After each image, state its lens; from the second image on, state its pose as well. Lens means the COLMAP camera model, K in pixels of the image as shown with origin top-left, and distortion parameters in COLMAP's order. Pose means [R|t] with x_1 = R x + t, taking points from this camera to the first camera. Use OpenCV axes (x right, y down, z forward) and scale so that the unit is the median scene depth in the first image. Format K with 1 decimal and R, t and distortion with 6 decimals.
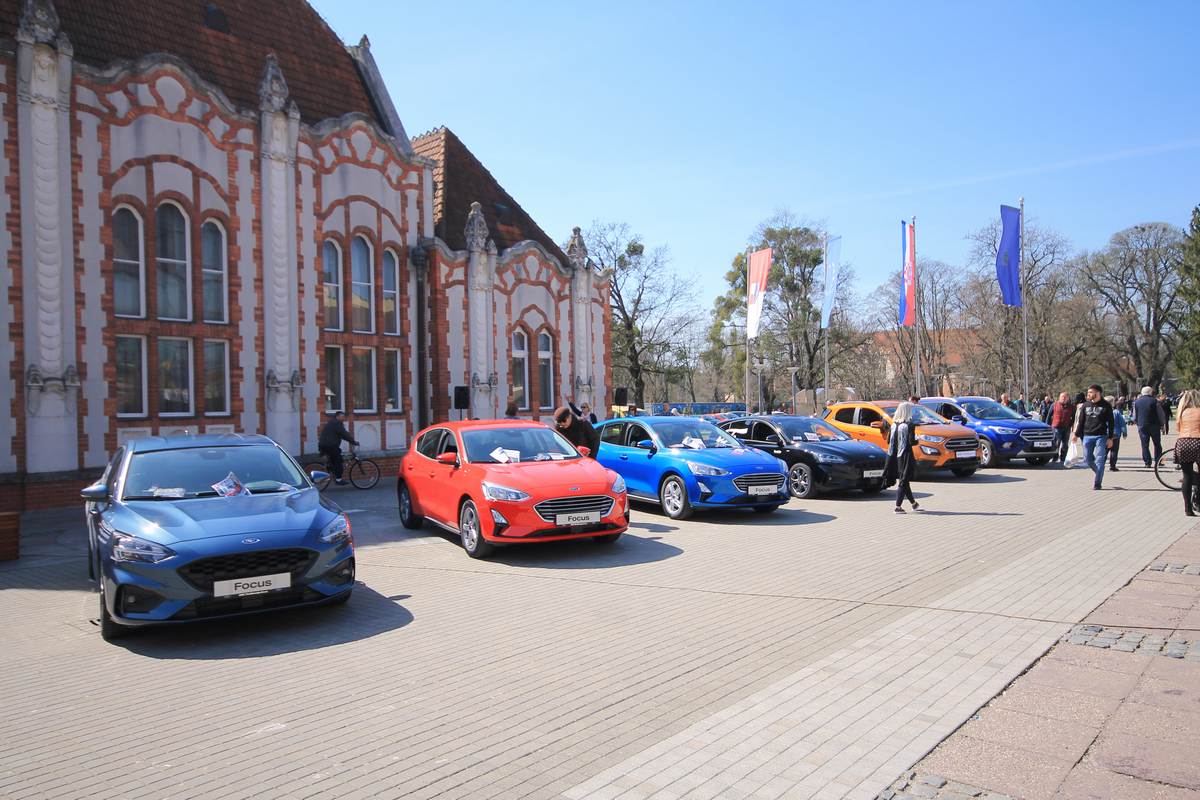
lens RADIAL K [[805.1, 0, 599.1], [0, 805.1, 400.5], [0, 0, 1]] dist [-0.008505, 0.004475]
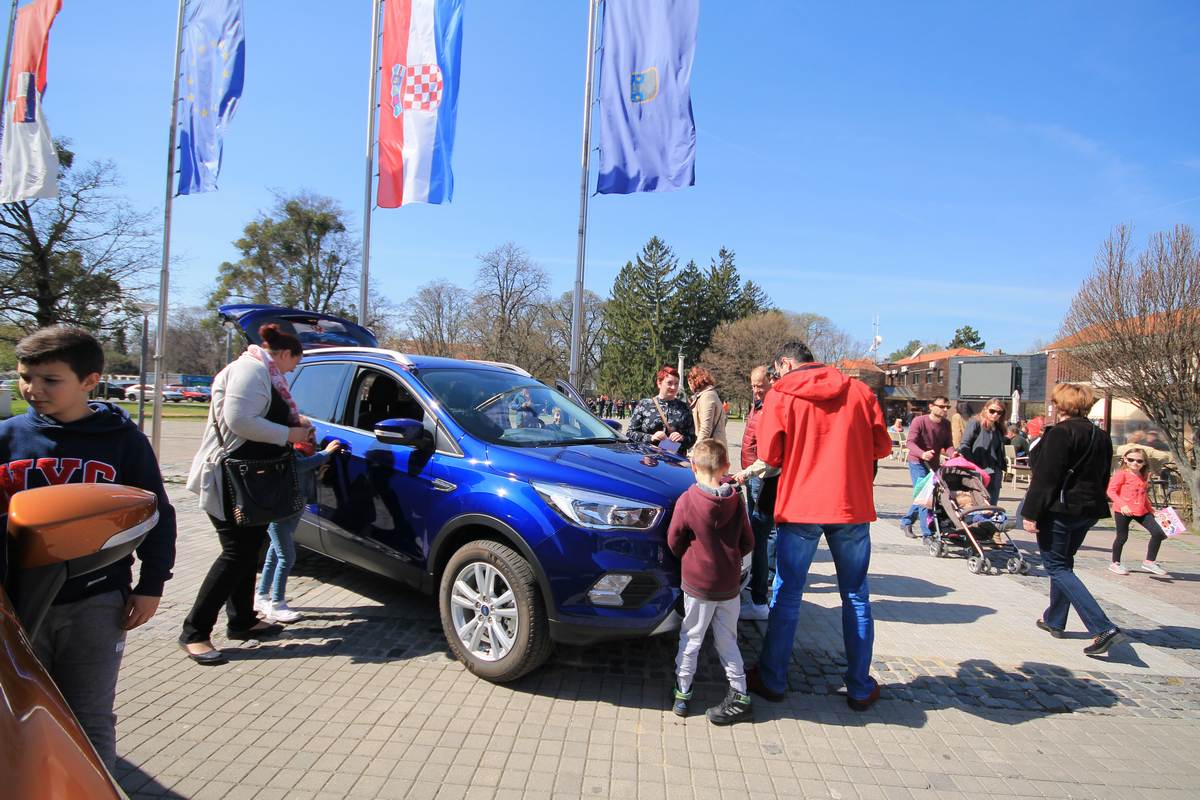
lens RADIAL K [[558.9, 0, 606.8], [0, 558.9, 399.0], [0, 0, 1]] dist [-0.009065, -0.001603]
pose [[0.780374, 0.059216, 0.622502, 0.175196], [-0.069602, 0.997546, -0.007639, 0.003944], [-0.621427, -0.037366, 0.782581, 0.375410]]
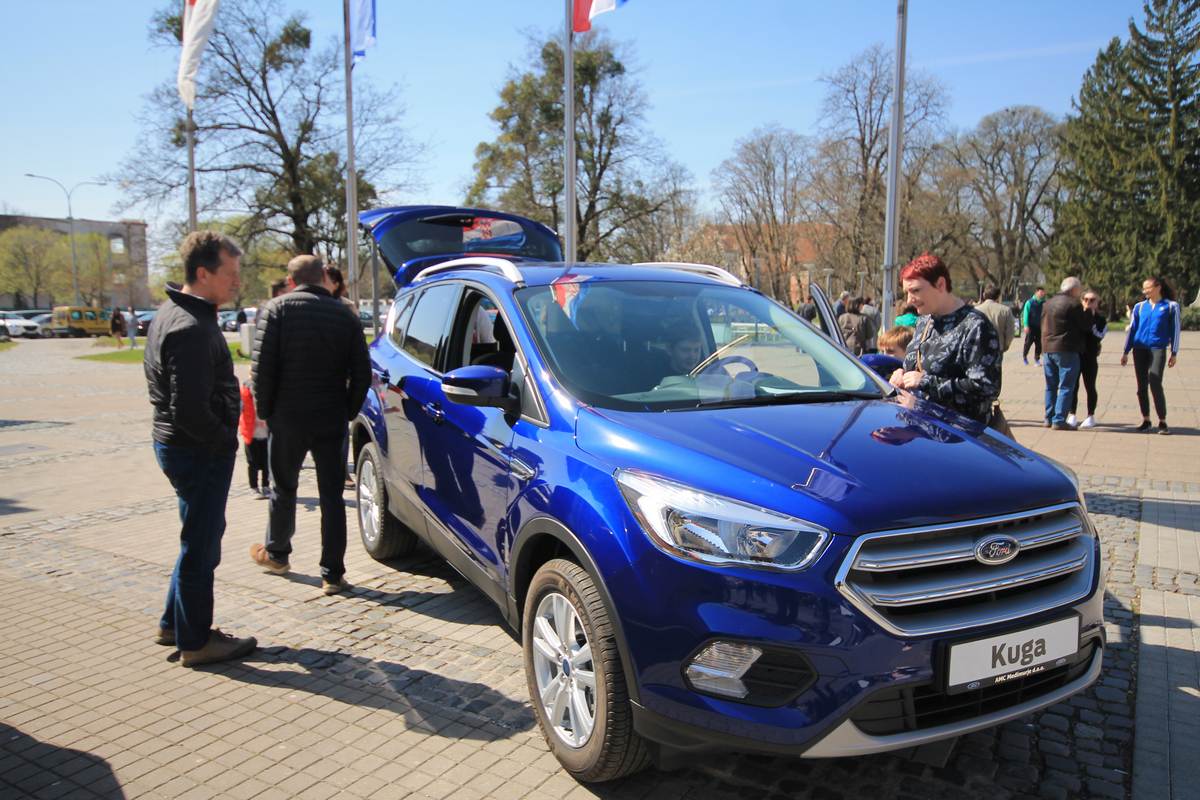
lens RADIAL K [[870.5, 0, 603.5], [0, 870.5, 400.6], [0, 0, 1]] dist [0.005319, 0.013443]
pose [[0.983095, 0.000295, 0.183097, 0.196644], [-0.022345, 0.992717, 0.118376, 0.001546], [-0.181728, -0.120466, 0.975942, 0.372760]]
